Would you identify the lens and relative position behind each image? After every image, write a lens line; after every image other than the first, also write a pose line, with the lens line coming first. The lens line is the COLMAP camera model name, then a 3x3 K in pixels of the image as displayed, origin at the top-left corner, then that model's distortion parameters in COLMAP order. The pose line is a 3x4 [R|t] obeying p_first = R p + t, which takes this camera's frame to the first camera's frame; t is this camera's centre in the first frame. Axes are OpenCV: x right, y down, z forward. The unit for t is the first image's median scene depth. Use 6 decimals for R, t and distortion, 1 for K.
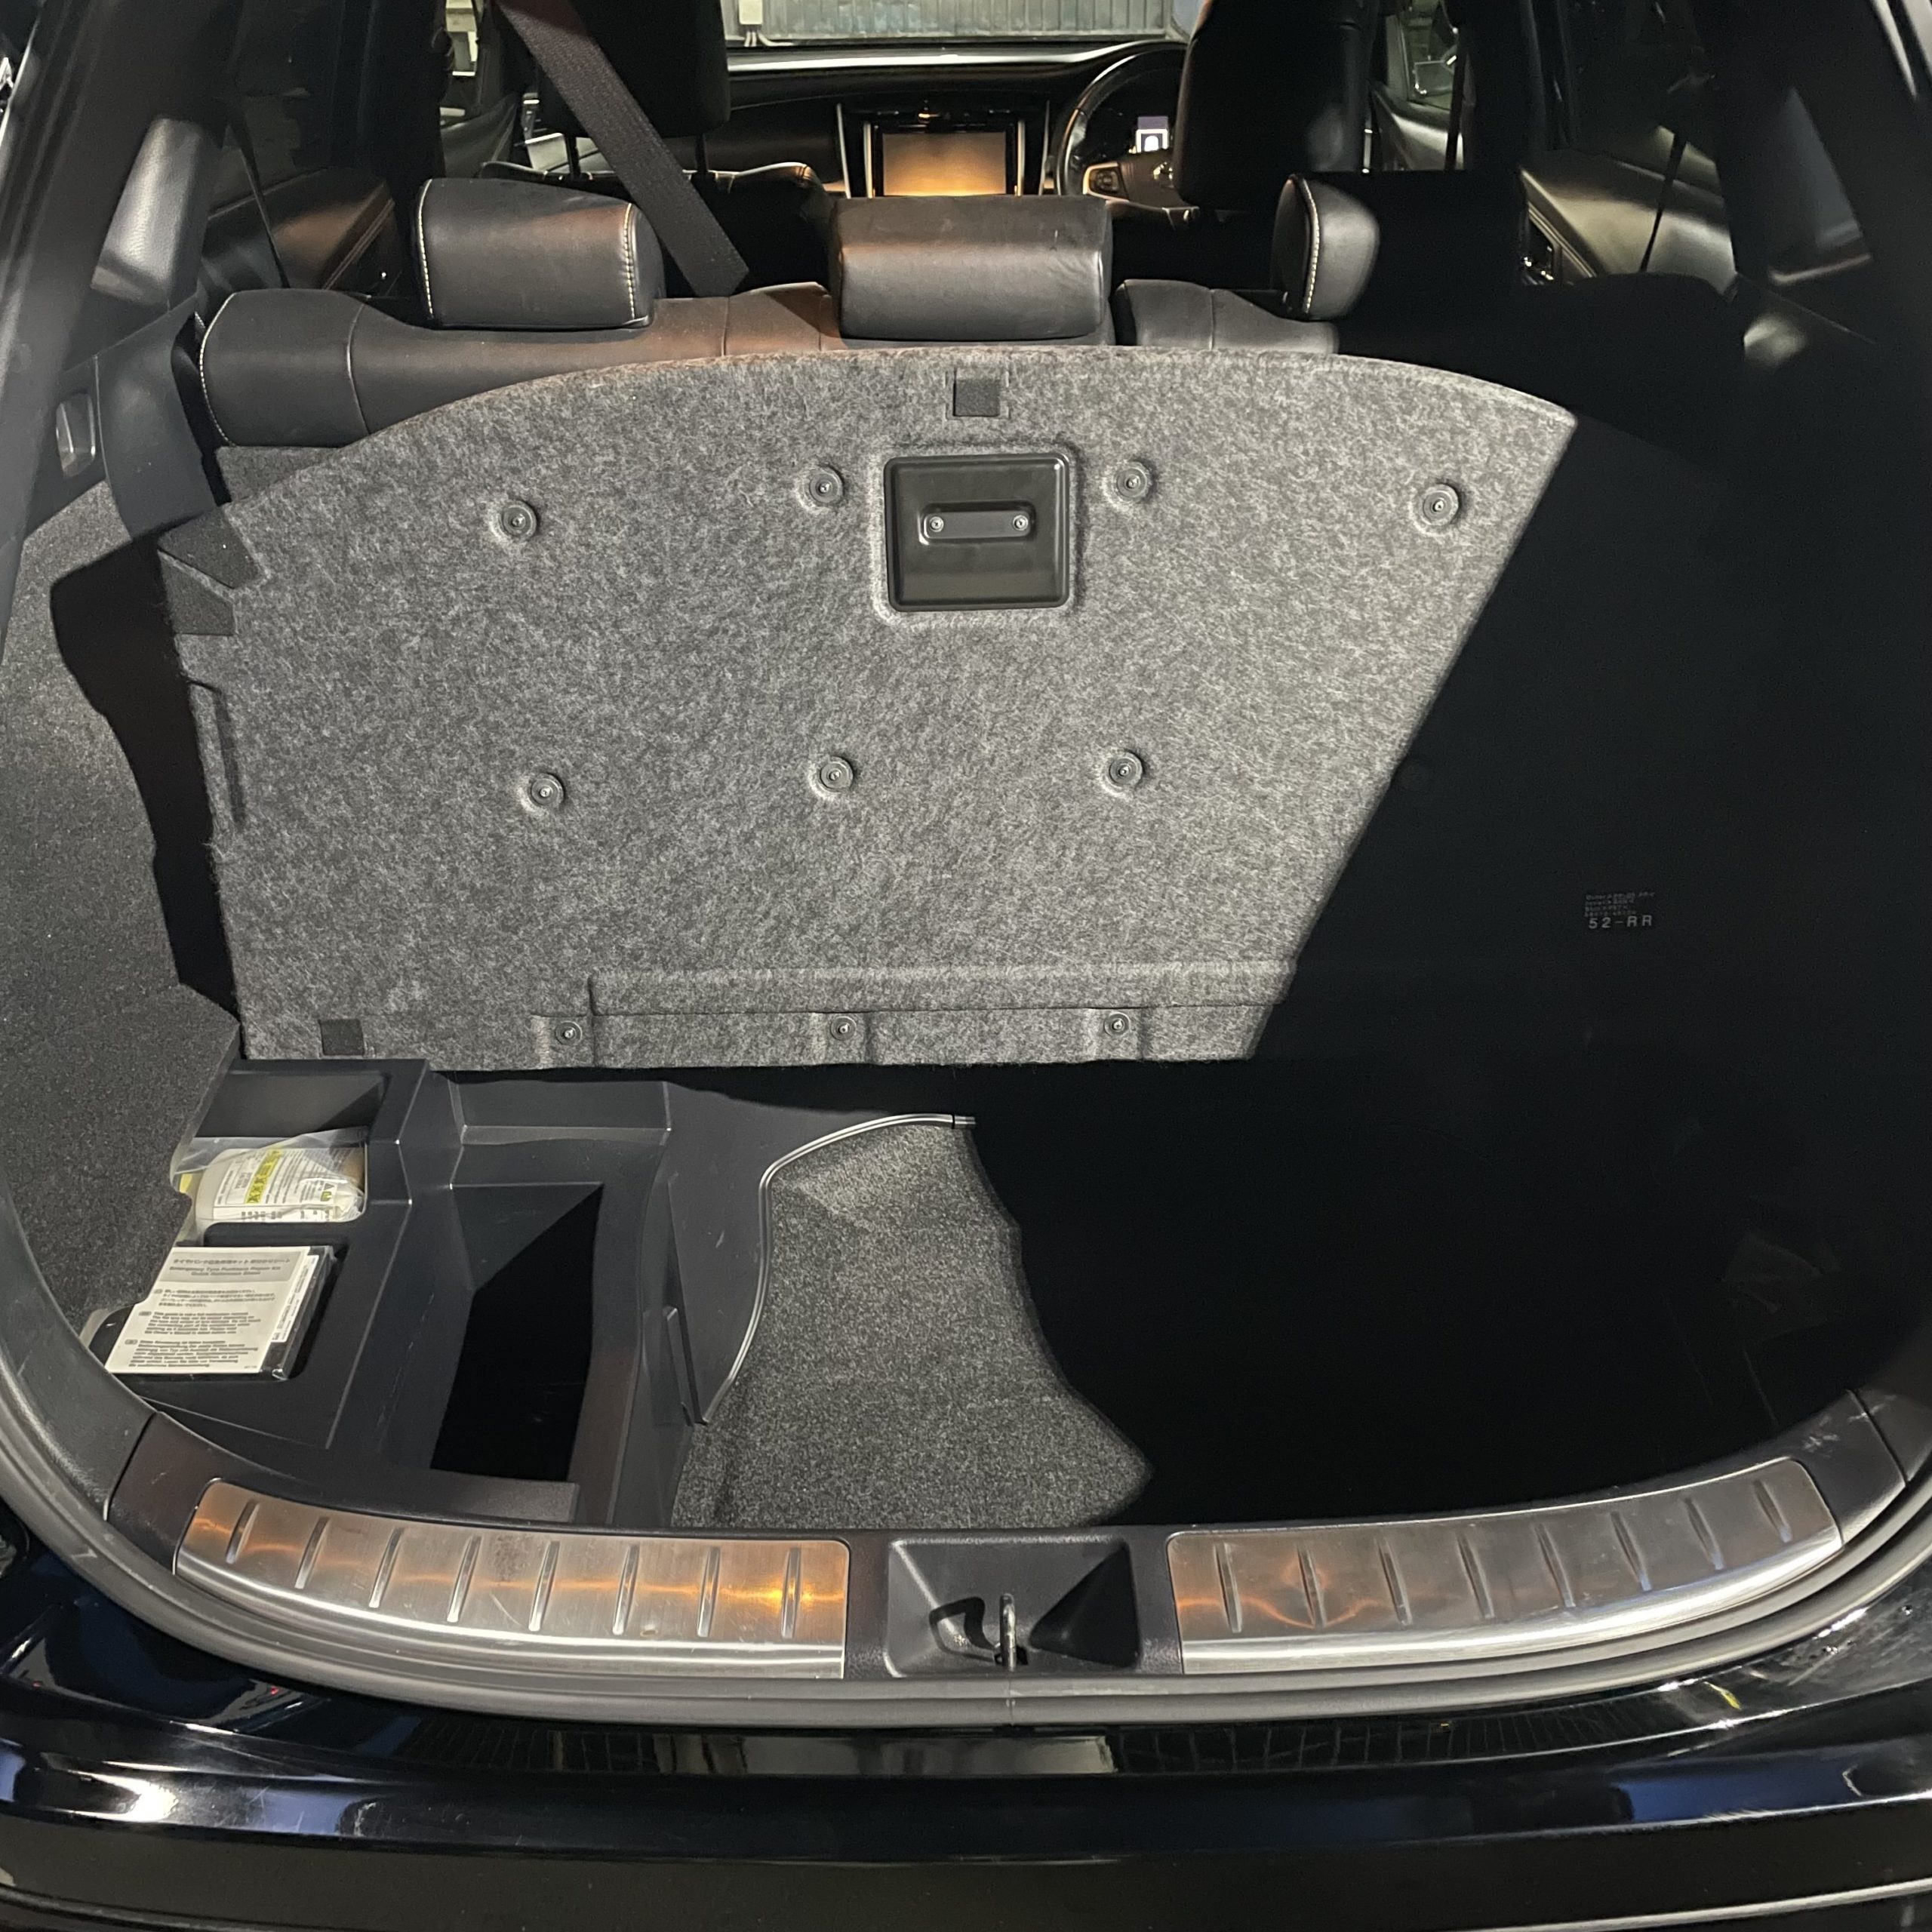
lens RADIAL K [[1918.2, 0, 950.5], [0, 1918.2, 960.1], [0, 0, 1]] dist [0.085076, -0.111031]
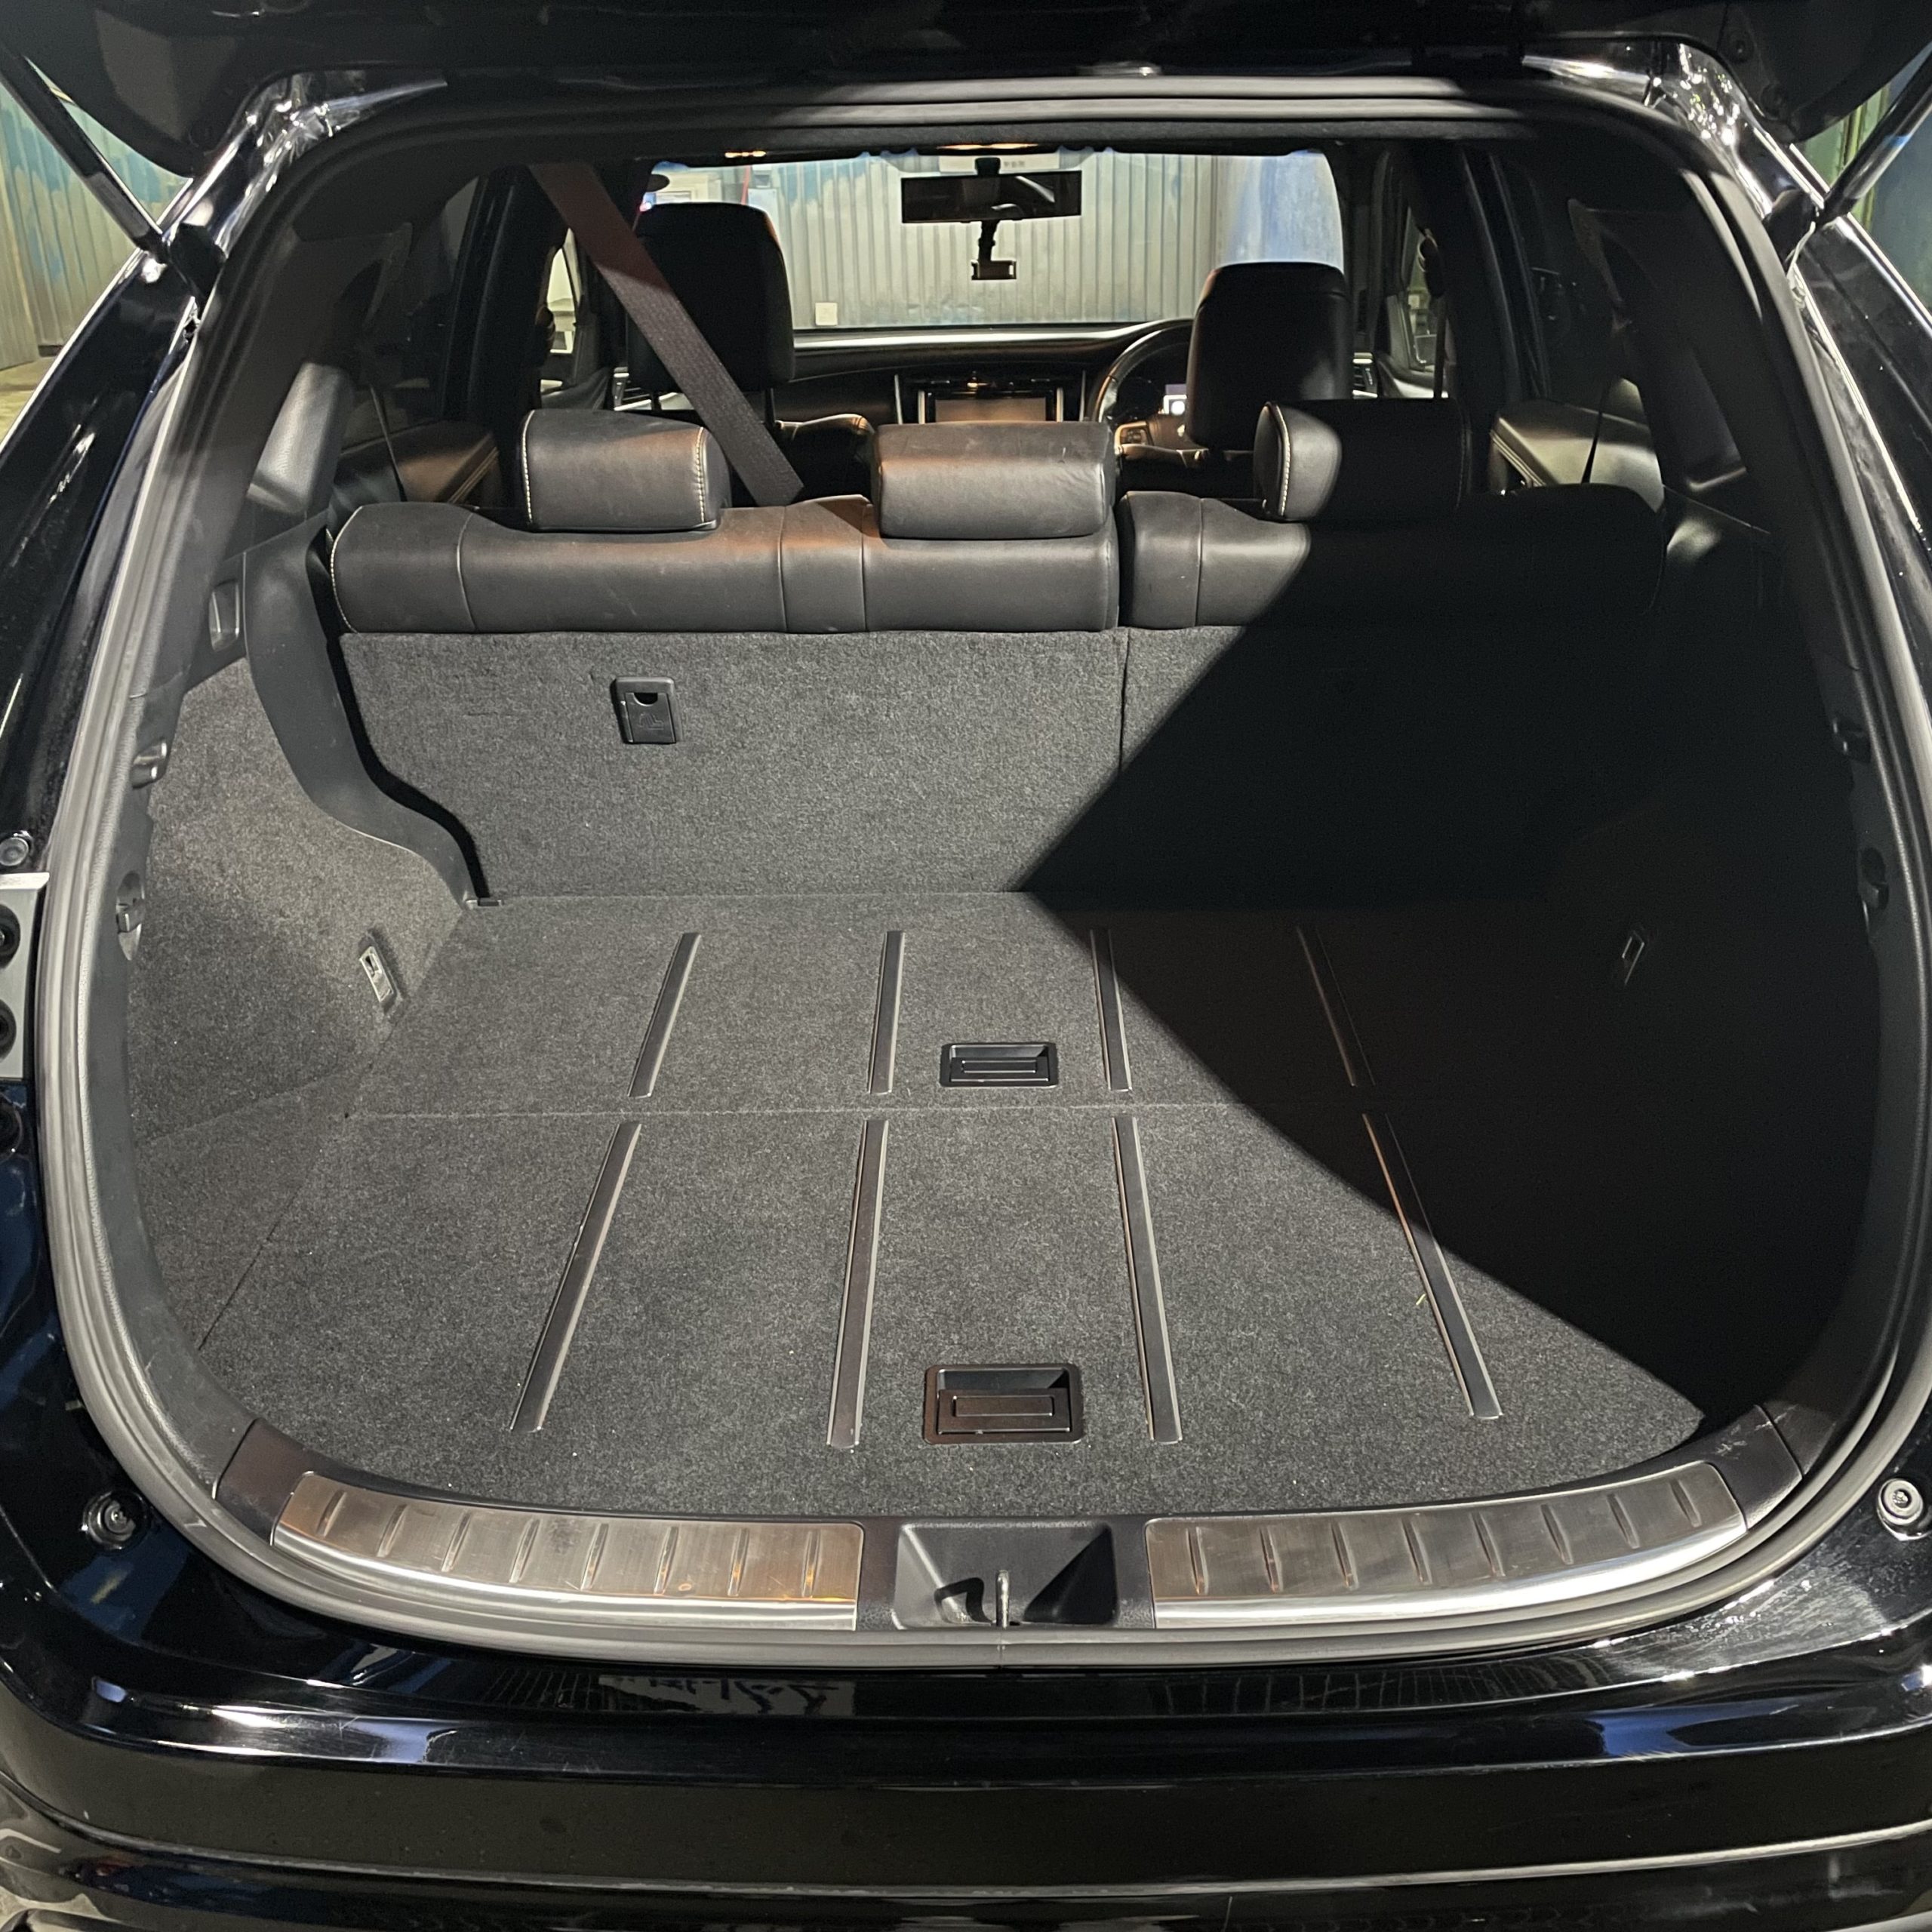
lens RADIAL K [[1960.5, 0, 991.1], [0, 1960.5, 971.2], [0, 0, 1]] dist [0.106746, -0.175107]
pose [[0.999824, -0.001148, -0.018711, 0.033173], [-0.001477, 0.990200, -0.139648, 0.106960], [0.018688, 0.139651, 0.990024, -0.142771]]
